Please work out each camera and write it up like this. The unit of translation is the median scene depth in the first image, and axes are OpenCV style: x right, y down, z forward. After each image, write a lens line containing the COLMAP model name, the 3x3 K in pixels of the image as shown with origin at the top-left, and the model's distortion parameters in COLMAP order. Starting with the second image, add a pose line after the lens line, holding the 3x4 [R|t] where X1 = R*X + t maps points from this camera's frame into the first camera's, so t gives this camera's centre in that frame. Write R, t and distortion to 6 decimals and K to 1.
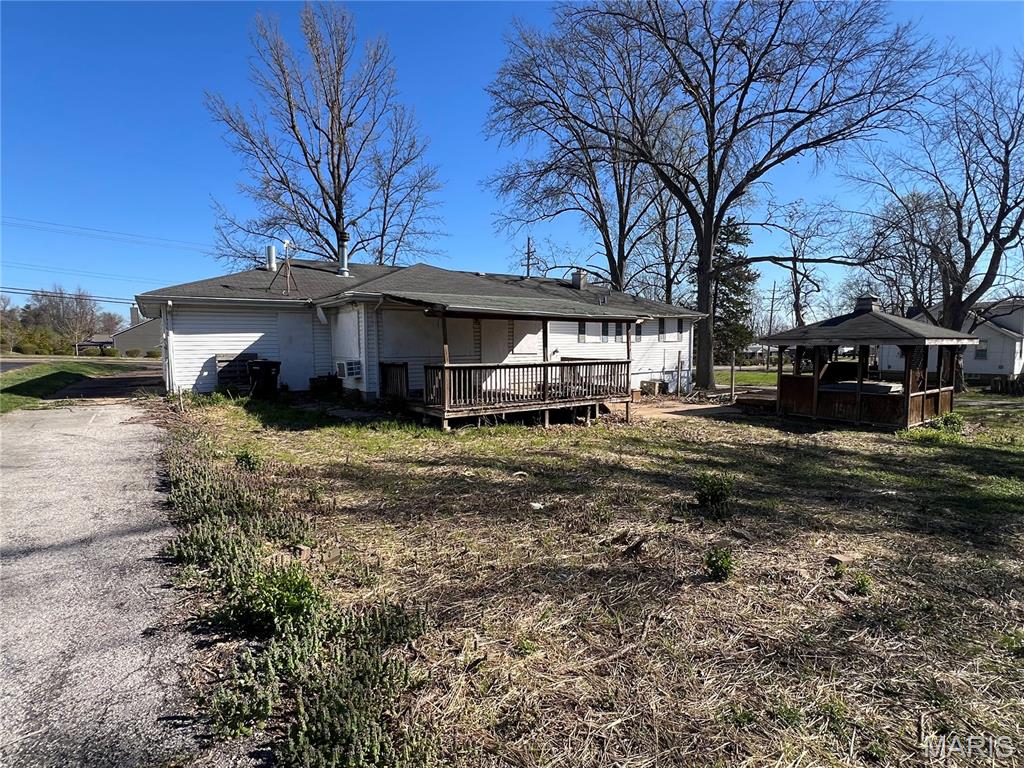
lens RADIAL K [[520.9, 0, 514.1], [0, 520.9, 388.6], [0, 0, 1]] dist [-0.003391, 0.000949]
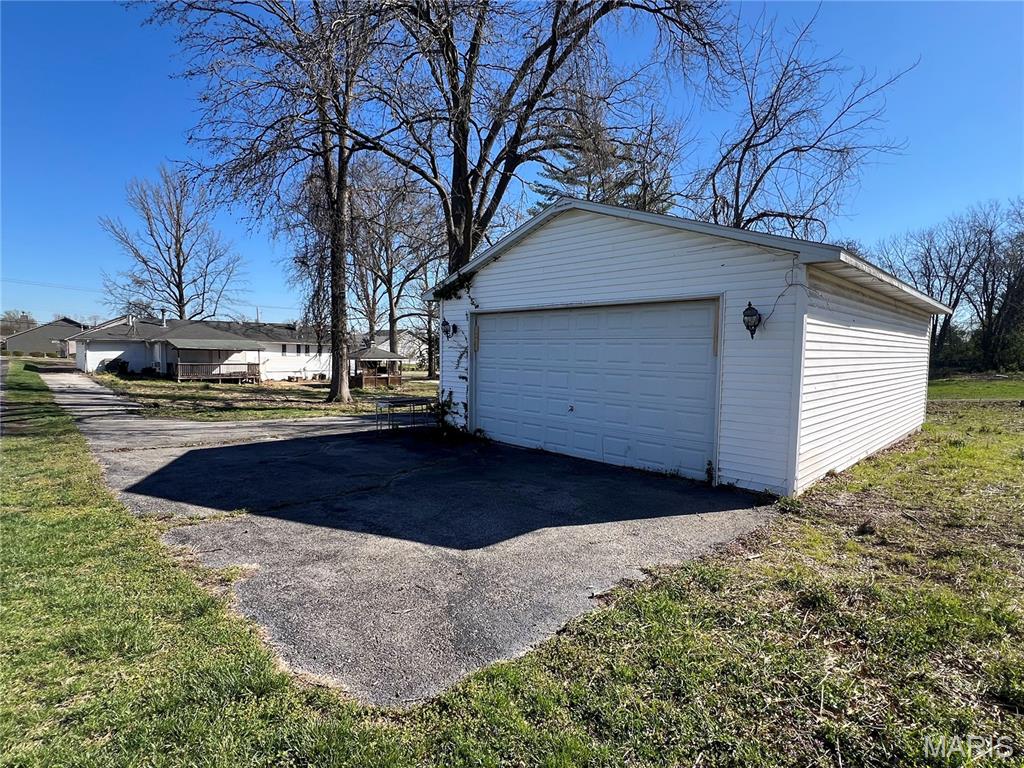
lens RADIAL K [[520.9, 0, 508.4], [0, 520.9, 383.3], [0, 0, 1]] dist [-0.003391, 0.000949]
pose [[0.988113, 0.013387, 0.153145, 0.978077], [-0.009893, 0.999674, -0.023559, 0.094779], [-0.153410, 0.021764, 0.987923, -1.786476]]
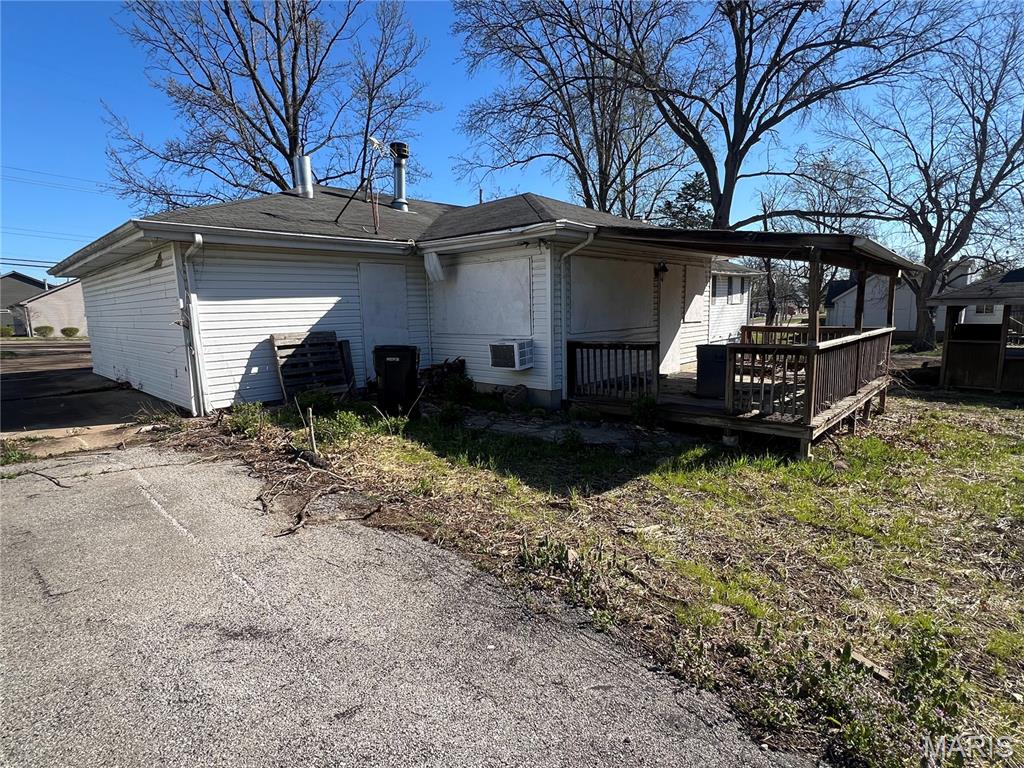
lens RADIAL K [[520.9, 0, 515.2], [0, 520.9, 387.4], [0, 0, 1]] dist [-0.003391, 0.000949]
pose [[0.977747, -0.046892, 0.204482, -0.368881], [0.034038, 0.997243, 0.065934, -0.032351], [-0.207010, -0.057507, 0.976647, 0.333977]]
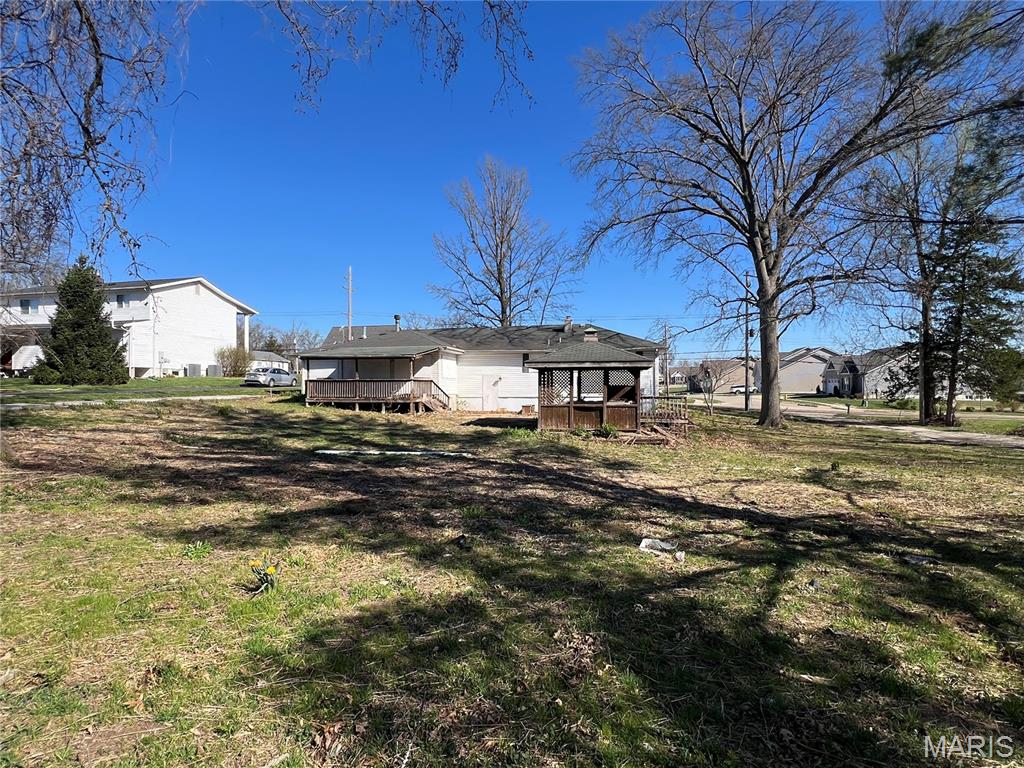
lens RADIAL K [[520.9, 0, 508.6], [0, 520.9, 387.0], [0, 0, 1]] dist [-0.003391, 0.000949]
pose [[0.685306, 0.006109, -0.728230, 1.453890], [-0.065371, 0.996444, -0.053160, 0.037310], [0.725315, 0.084036, 0.683268, 0.025756]]
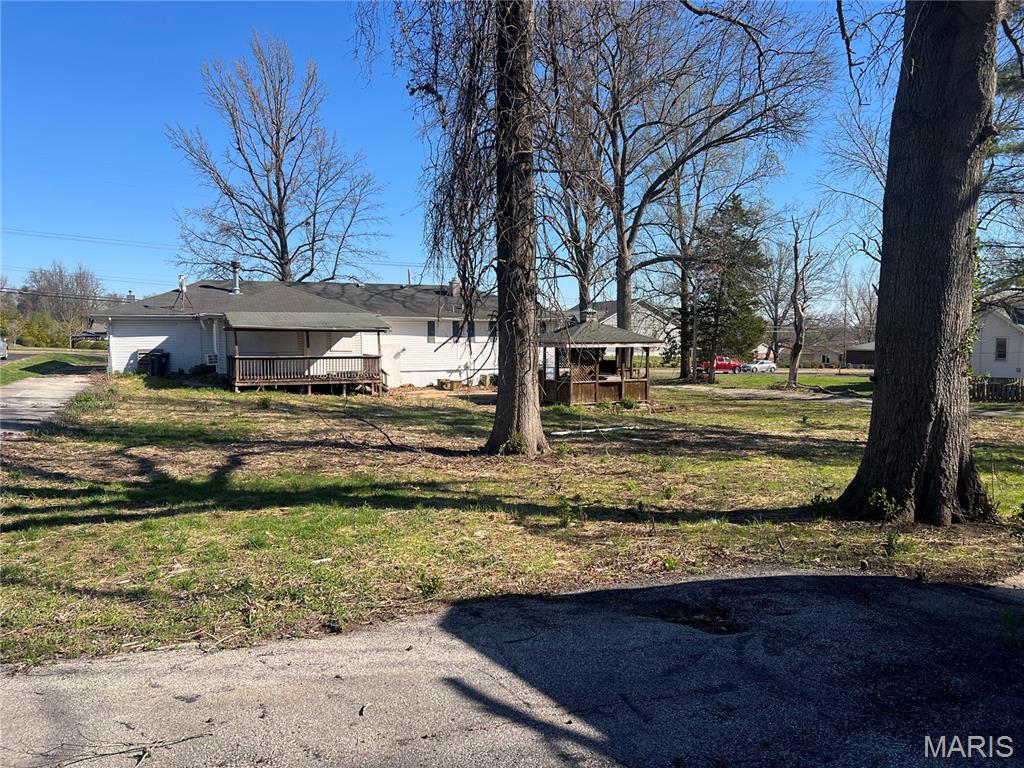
lens RADIAL K [[766.0, 0, 505.7], [0, 766.0, 400.1], [0, 0, 1]] dist [0.058300, -0.035583]
pose [[0.980634, 0.020521, -0.194771, 0.866096], [-0.020692, 0.999785, 0.001159, 0.055022], [0.194753, 0.002893, 0.980848, -0.966296]]
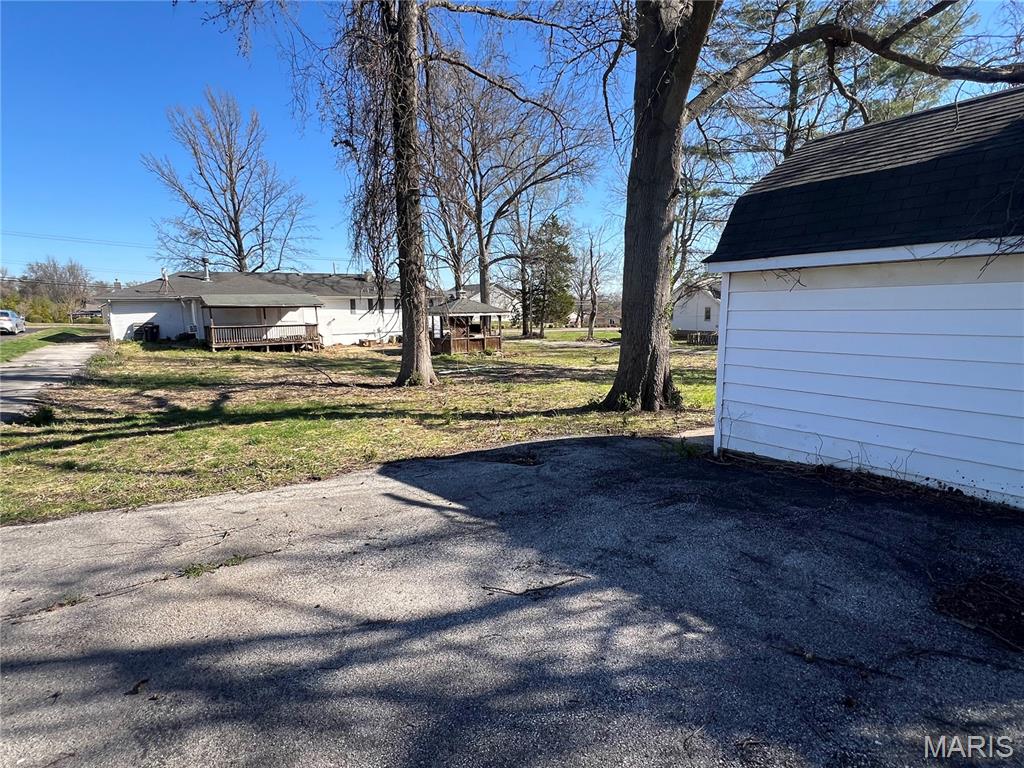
lens RADIAL K [[520.9, 0, 506.8], [0, 520.9, 385.7], [0, 0, 1]] dist [-0.003391, 0.000949]
pose [[0.999948, -0.007055, -0.007320, 0.877185], [0.007508, 0.997931, 0.063857, 0.060308], [0.006854, -0.063908, 0.997932, -1.033669]]
